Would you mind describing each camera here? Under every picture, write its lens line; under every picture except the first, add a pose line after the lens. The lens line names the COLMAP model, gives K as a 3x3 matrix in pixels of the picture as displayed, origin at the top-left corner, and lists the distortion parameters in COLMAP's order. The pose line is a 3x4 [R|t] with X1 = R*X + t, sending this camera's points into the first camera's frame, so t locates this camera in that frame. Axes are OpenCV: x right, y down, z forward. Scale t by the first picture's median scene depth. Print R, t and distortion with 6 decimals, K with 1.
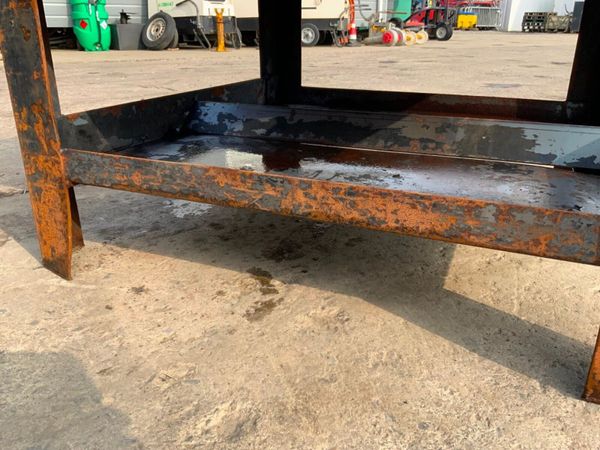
lens RADIAL K [[493.7, 0, 300.0], [0, 493.7, 225.0], [0, 0, 1]] dist [0.095051, -0.198926]
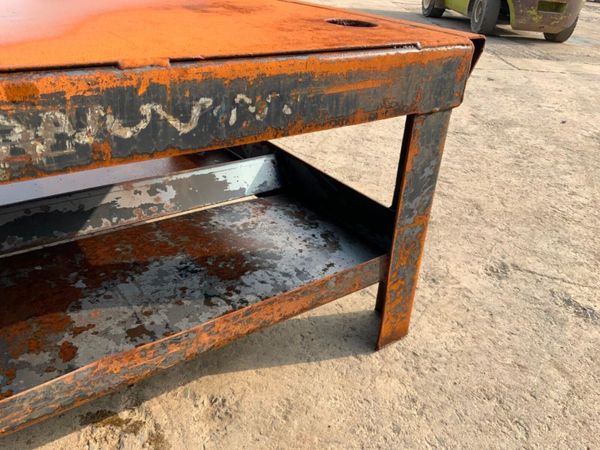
lens RADIAL K [[493.7, 0, 300.0], [0, 493.7, 225.0], [0, 0, 1]] dist [0.095051, -0.198926]
pose [[0.508159, -0.383978, 0.770932, -0.498705], [0.261147, 0.921671, 0.286922, -0.425464], [-0.820717, 0.055525, 0.568630, 0.162128]]
